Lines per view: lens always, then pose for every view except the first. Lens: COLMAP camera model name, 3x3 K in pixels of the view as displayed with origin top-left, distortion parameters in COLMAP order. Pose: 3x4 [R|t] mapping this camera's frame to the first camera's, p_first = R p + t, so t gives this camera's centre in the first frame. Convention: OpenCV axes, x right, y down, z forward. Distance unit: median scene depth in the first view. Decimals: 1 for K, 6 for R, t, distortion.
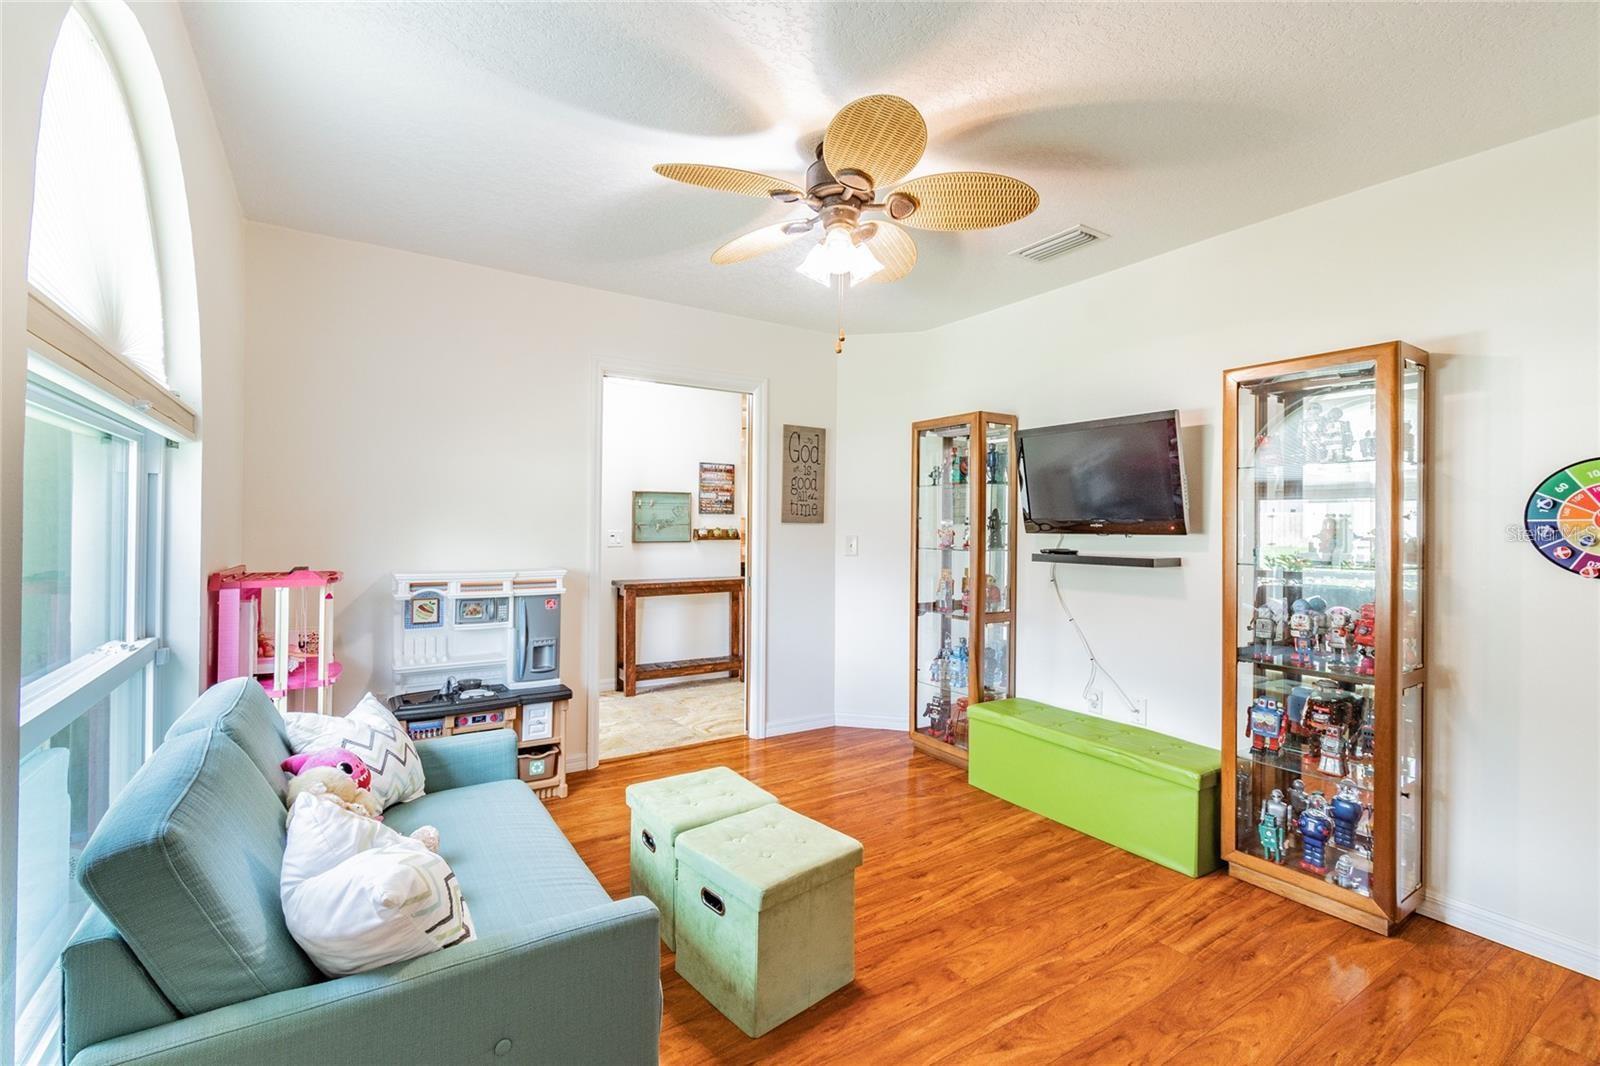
lens RADIAL K [[704.3, 0, 789.6], [0, 704.3, 529.3], [0, 0, 1]] dist [0.001115, -0.000267]
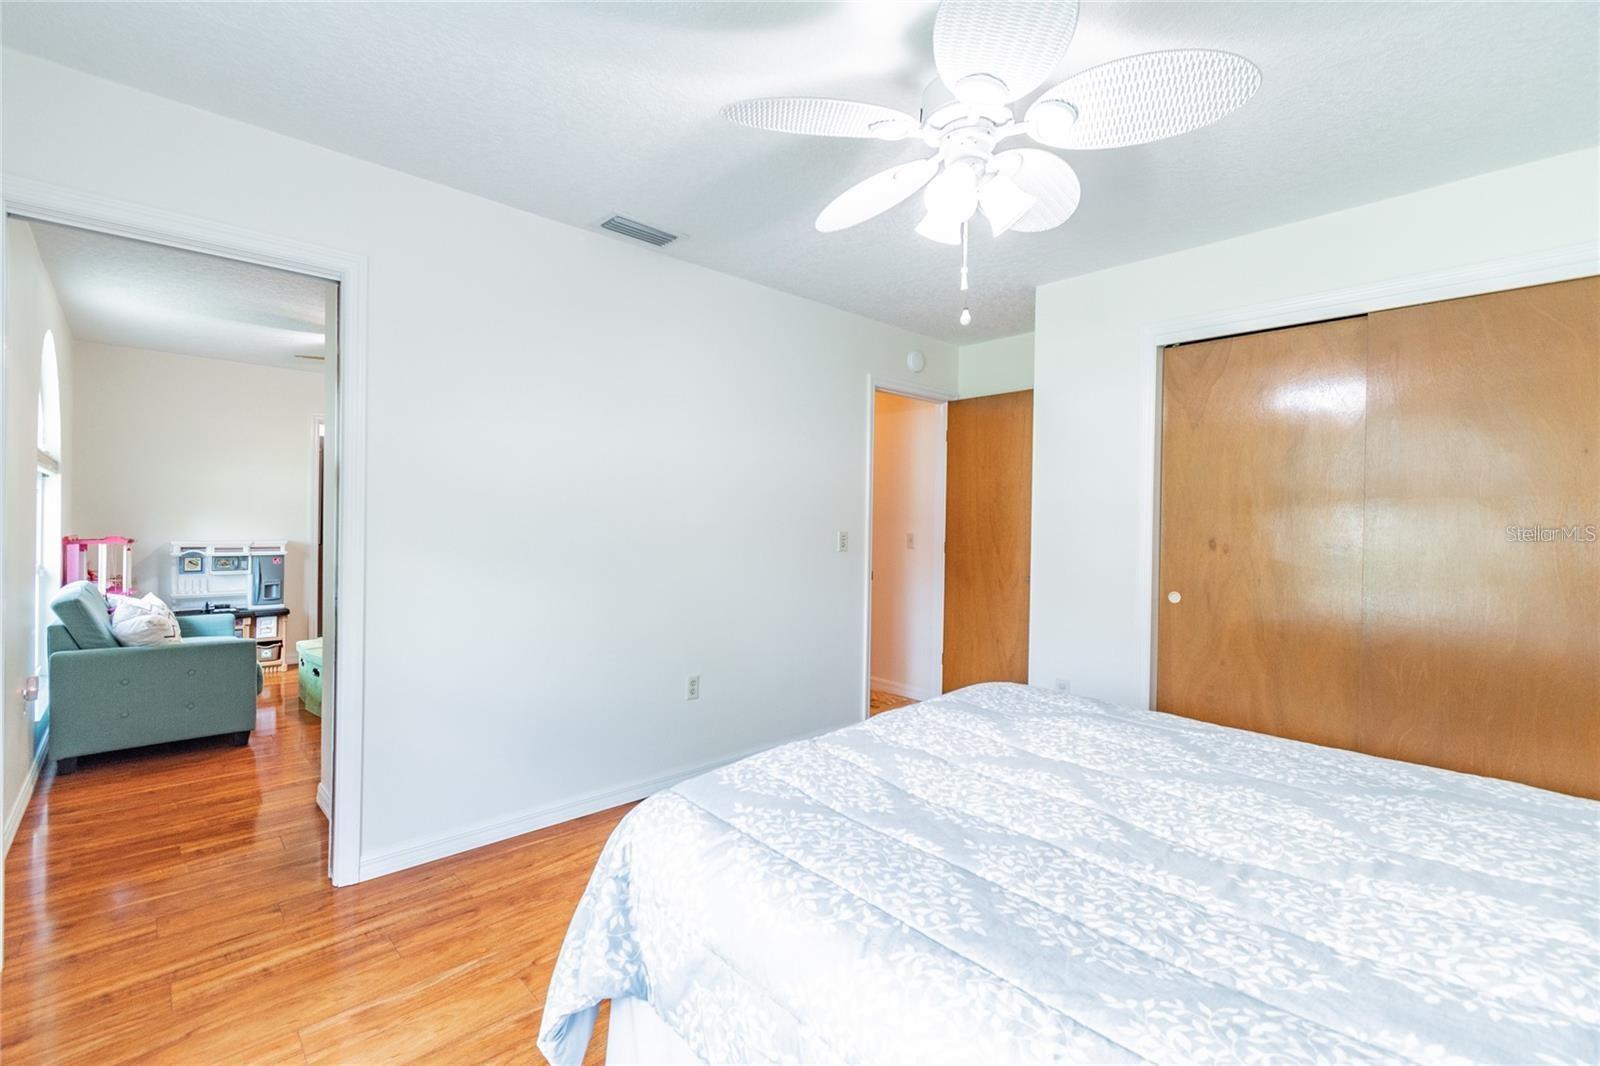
lens RADIAL K [[704.3, 0, 789.6], [0, 704.3, 529.3], [0, 0, 1]] dist [0.001115, -0.000267]
pose [[0.984437, 0.000968, 0.175736, 0.634943], [-0.002426, 0.999964, 0.008081, 0.013840], [-0.175722, -0.008382, 0.984404, -0.980621]]
